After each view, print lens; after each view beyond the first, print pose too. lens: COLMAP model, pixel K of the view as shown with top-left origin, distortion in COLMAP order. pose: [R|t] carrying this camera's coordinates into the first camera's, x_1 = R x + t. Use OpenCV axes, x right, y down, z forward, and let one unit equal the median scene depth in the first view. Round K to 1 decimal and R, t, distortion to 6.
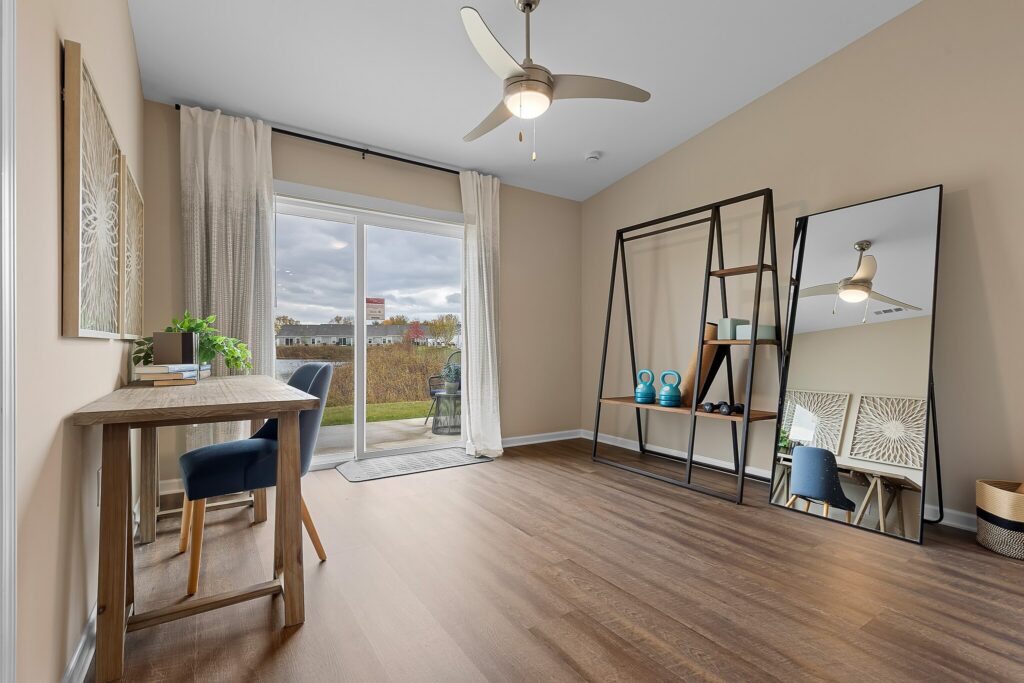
lens RADIAL K [[458.7, 0, 508.9], [0, 458.7, 344.2], [0, 0, 1]] dist [0.010029, 0.000235]
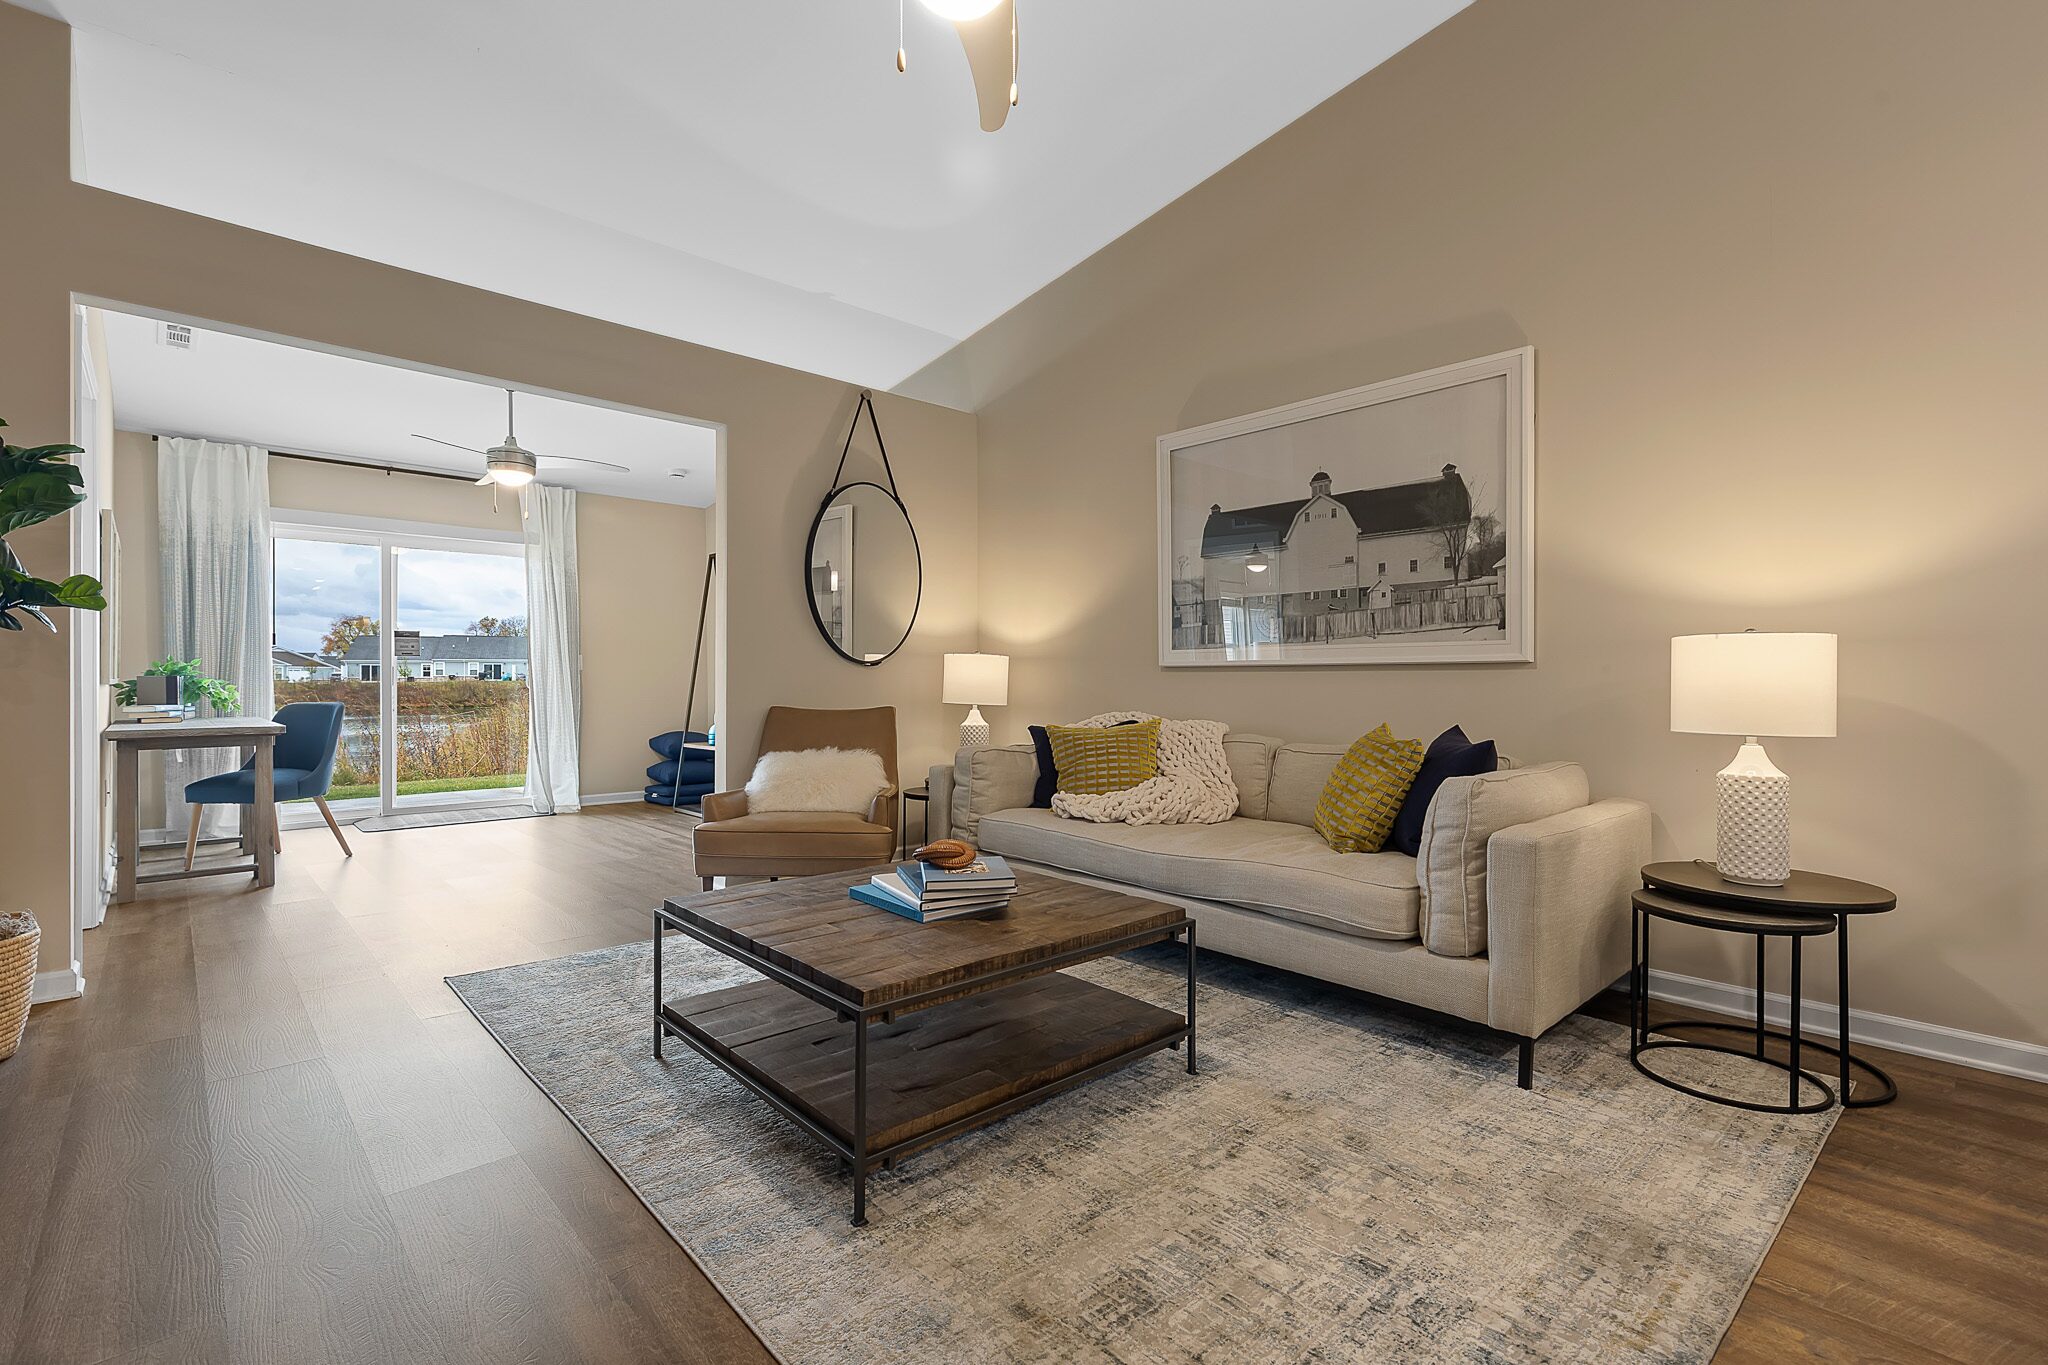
lens RADIAL K [[919.1, 0, 1031.0], [0, 919.1, 675.8], [0, 0, 1]] dist [0.000959, 0.000224]
pose [[0.985438, -0.004096, 0.169983, 0.729320], [0.003925, 0.999991, 0.001344, -0.016080], [-0.169987, -0.000658, 0.985446, -1.162088]]
